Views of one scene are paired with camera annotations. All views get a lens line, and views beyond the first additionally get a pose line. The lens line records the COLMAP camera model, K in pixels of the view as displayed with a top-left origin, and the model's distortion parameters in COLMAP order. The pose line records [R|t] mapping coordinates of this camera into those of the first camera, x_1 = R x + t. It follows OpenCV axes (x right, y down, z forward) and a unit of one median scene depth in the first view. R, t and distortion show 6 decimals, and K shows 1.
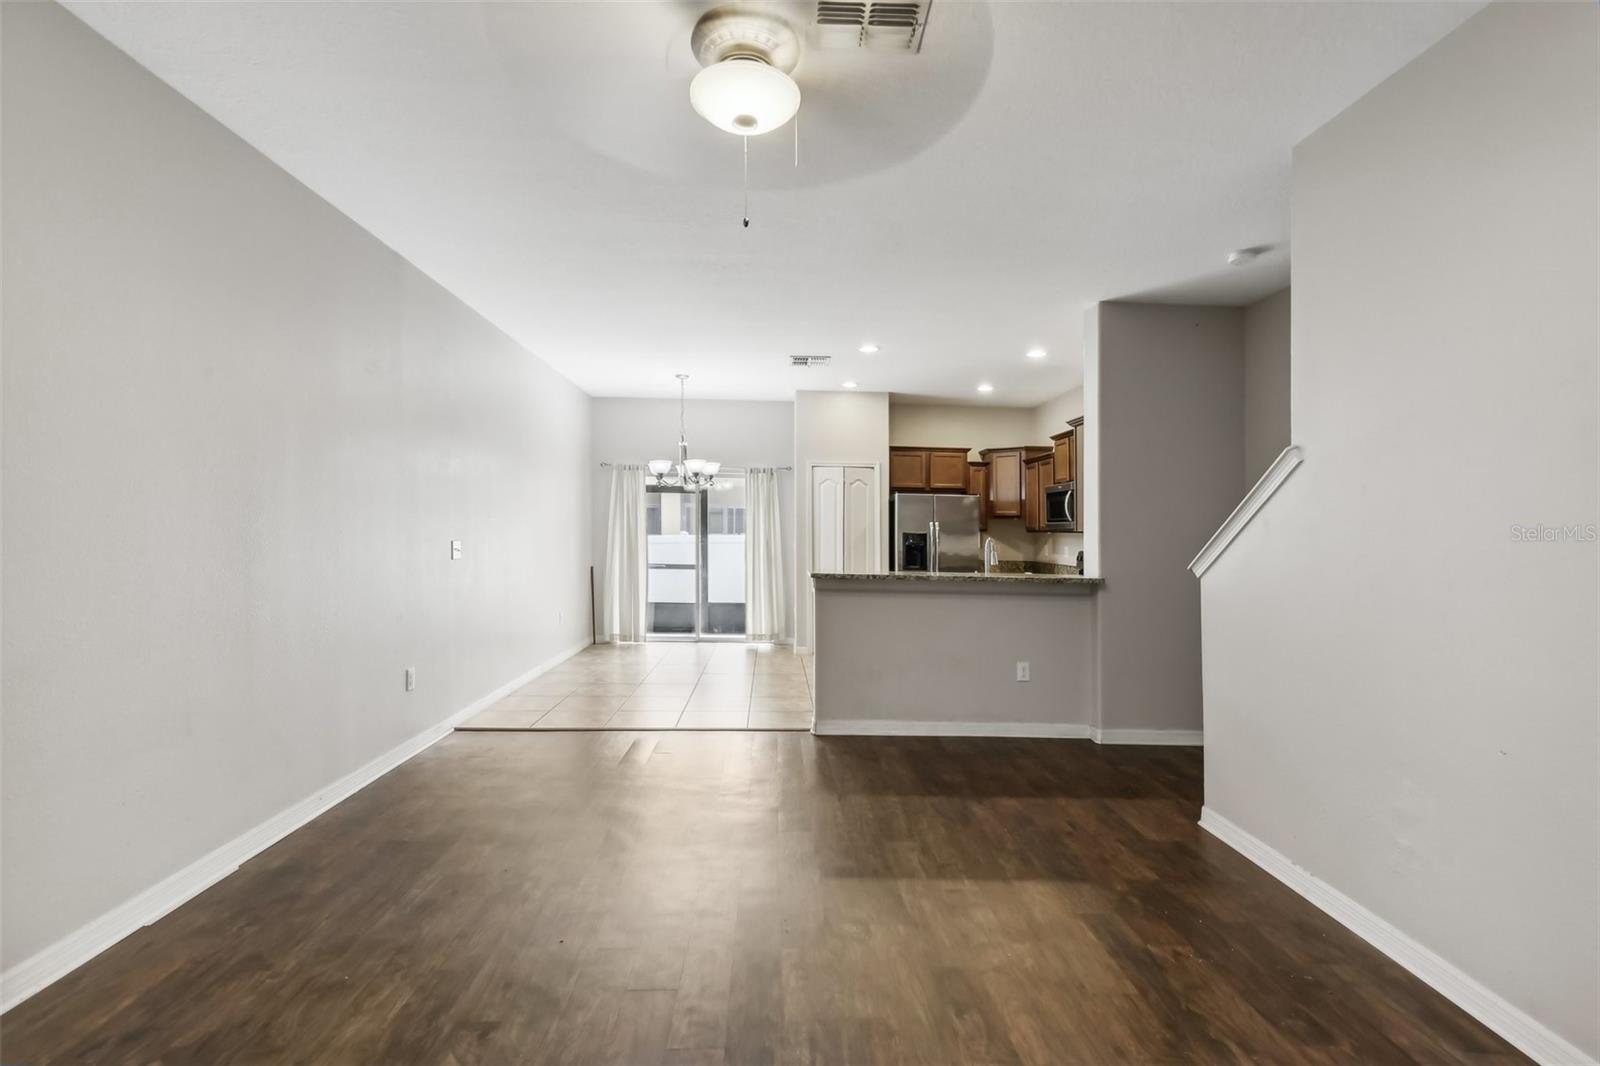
lens RADIAL K [[737.5, 0, 800.0], [0, 737.5, 513.4], [0, 0, 1]] dist [0.011920, 0.005166]
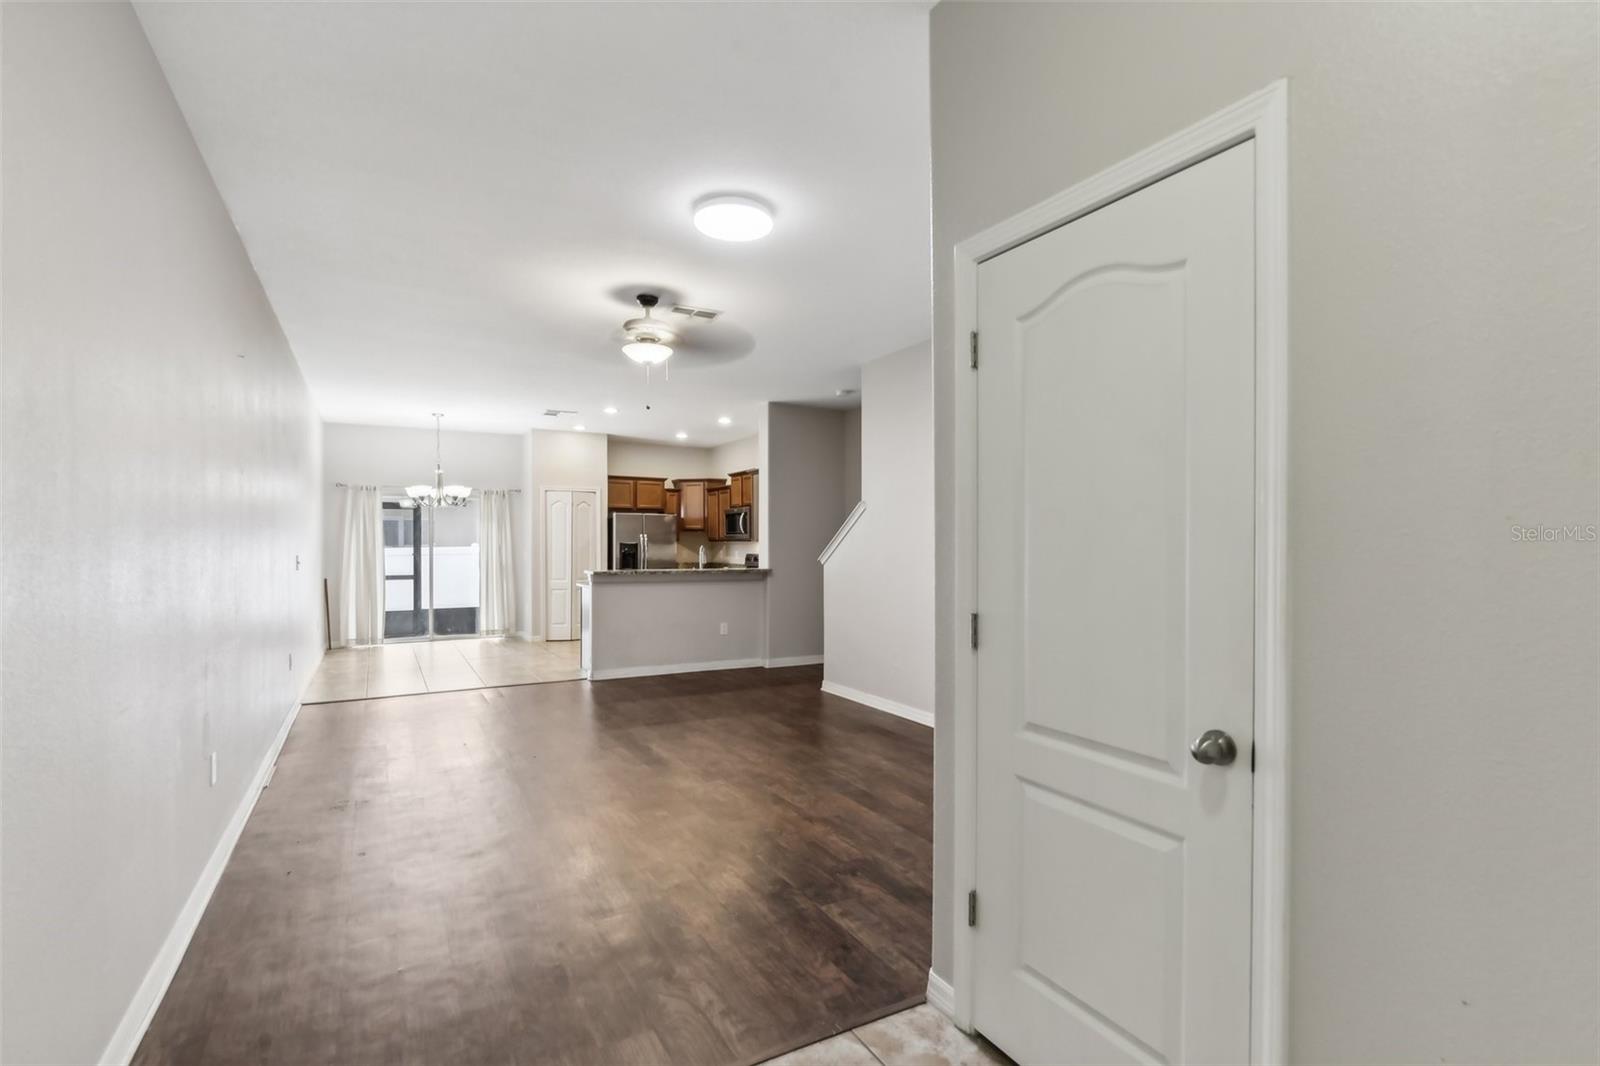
lens RADIAL K [[737.5, 0, 808.6], [0, 737.5, 538.7], [0, 0, 1]] dist [0.011920, 0.005166]
pose [[0.882809, -0.012054, 0.469577, -0.179633], [0.000929, 0.999713, 0.023918, -0.012403], [-0.469731, -0.020679, 0.882568, -0.310863]]
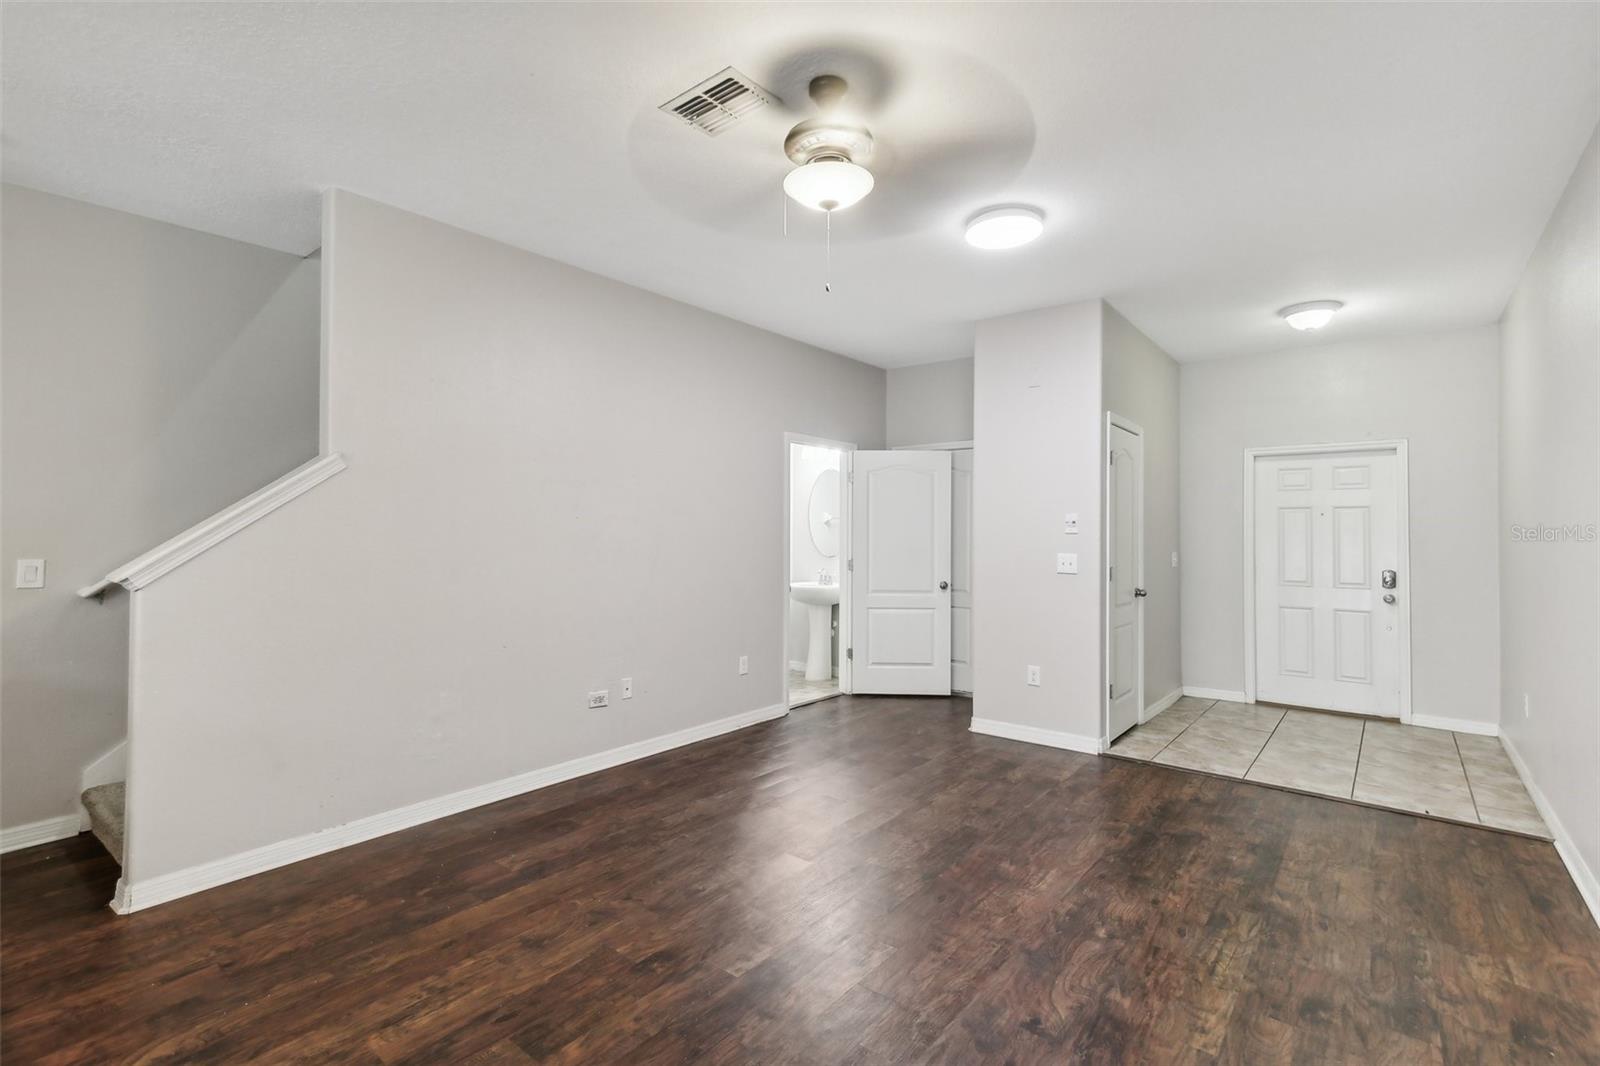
lens RADIAL K [[737.5, 0, 792.0], [0, 737.5, 517.9], [0, 0, 1]] dist [0.011920, 0.005166]
pose [[-0.750993, -0.008503, 0.660255, -0.212404], [-0.033395, 0.999127, -0.025118, 0.004591], [-0.659465, -0.040913, -0.750621, 0.509669]]
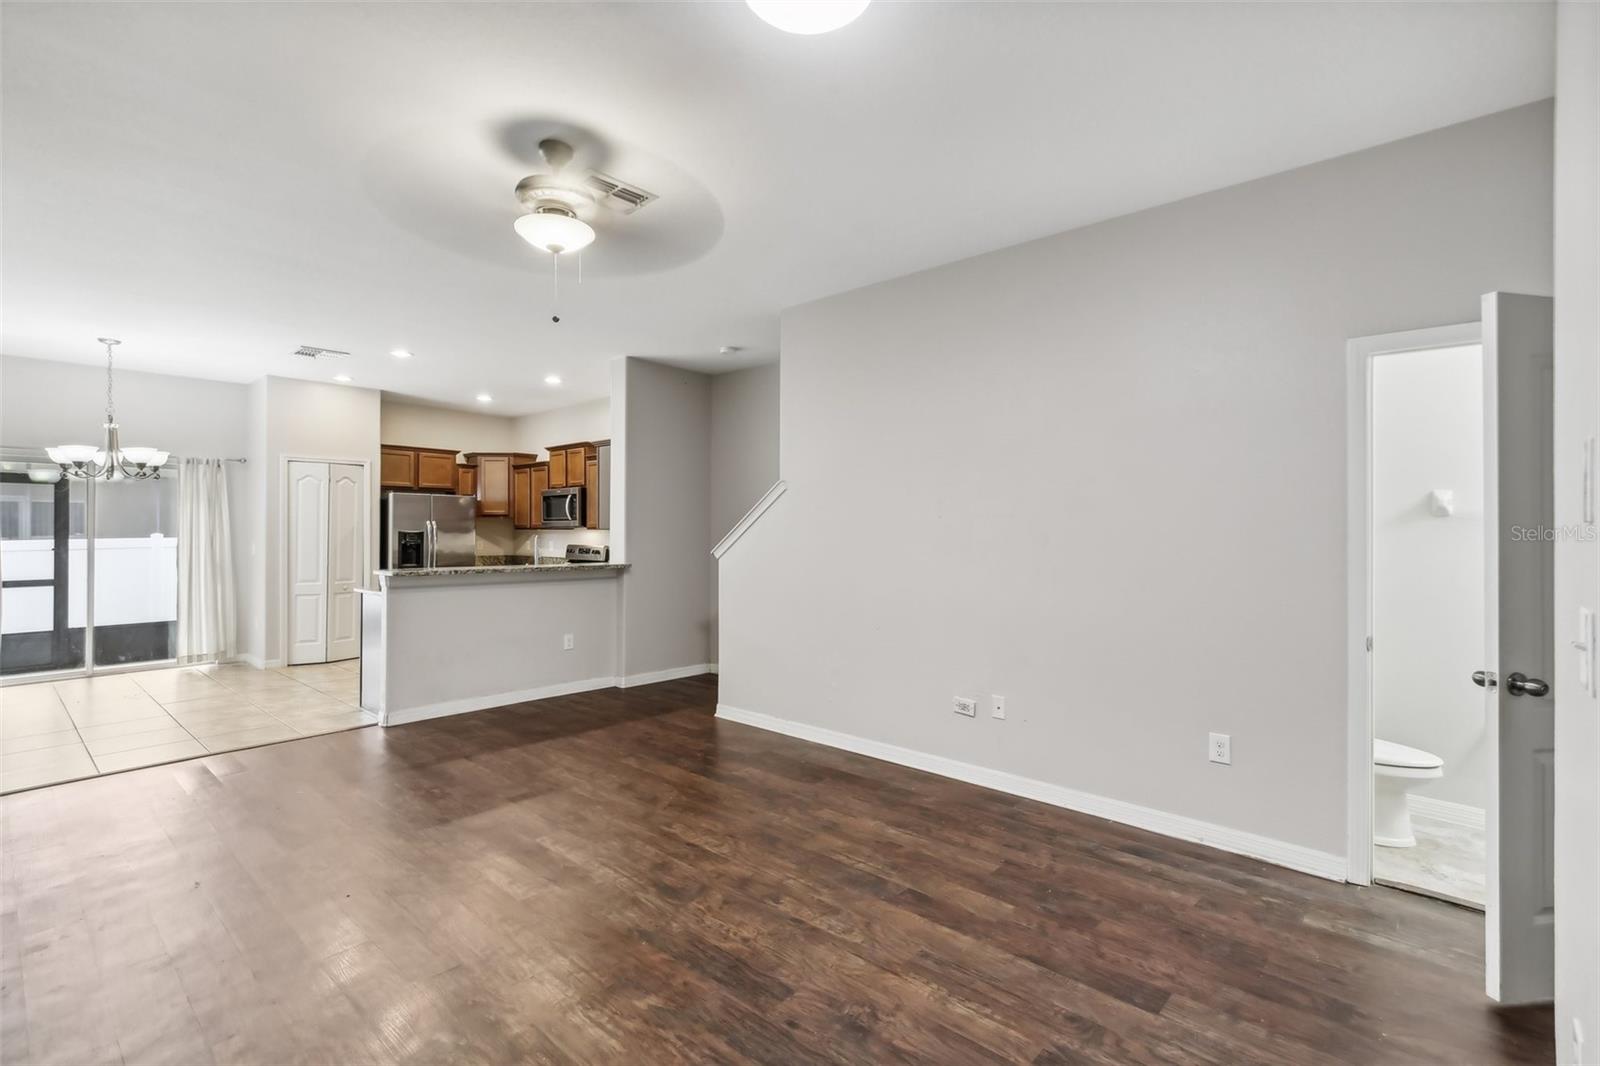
lens RADIAL K [[737.5, 0, 791.2], [0, 737.5, 518.6], [0, 0, 1]] dist [0.011920, 0.005166]
pose [[0.705658, -0.004317, 0.708539, -0.197585], [-0.005774, 0.999913, 0.011842, -0.006940], [-0.708529, -0.012447, 0.705572, -0.089172]]
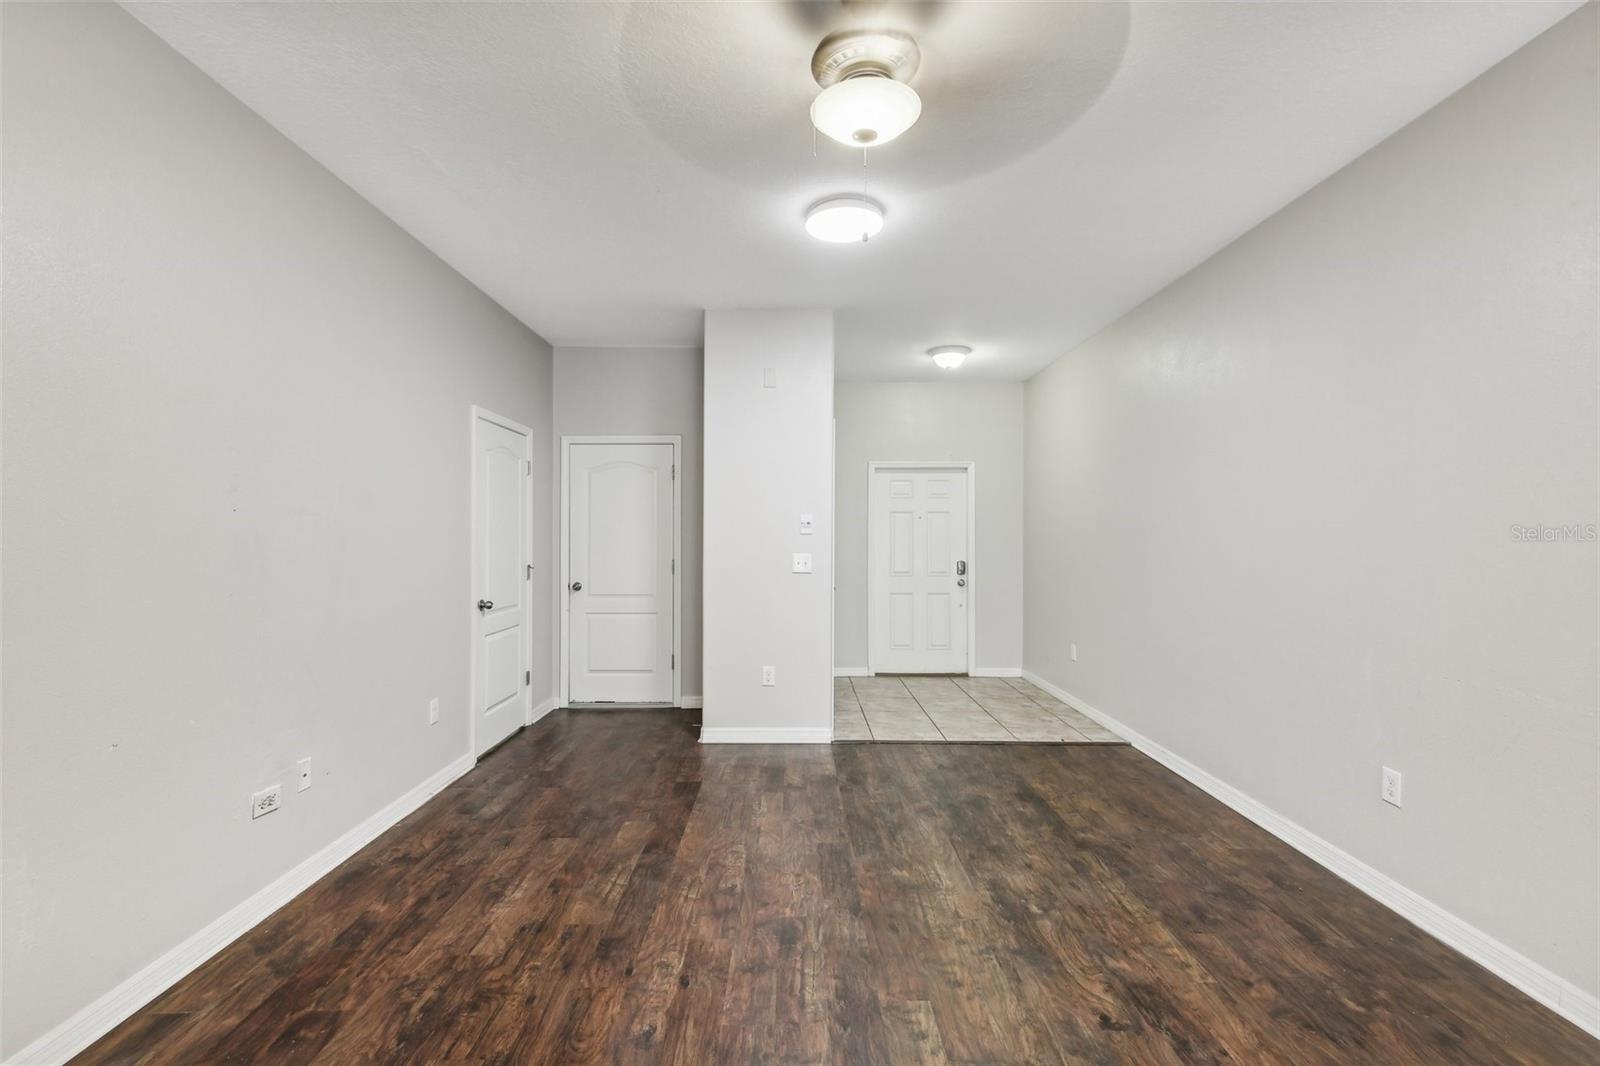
lens RADIAL K [[737.5, 0, 794.3], [0, 737.5, 532.2], [0, 0, 1]] dist [0.011920, 0.005166]
pose [[-0.998851, -0.023523, 0.041761, -0.000555], [-0.024441, 0.999468, -0.021612, 0.007016], [-0.041230, -0.022608, -0.998894, 0.524262]]
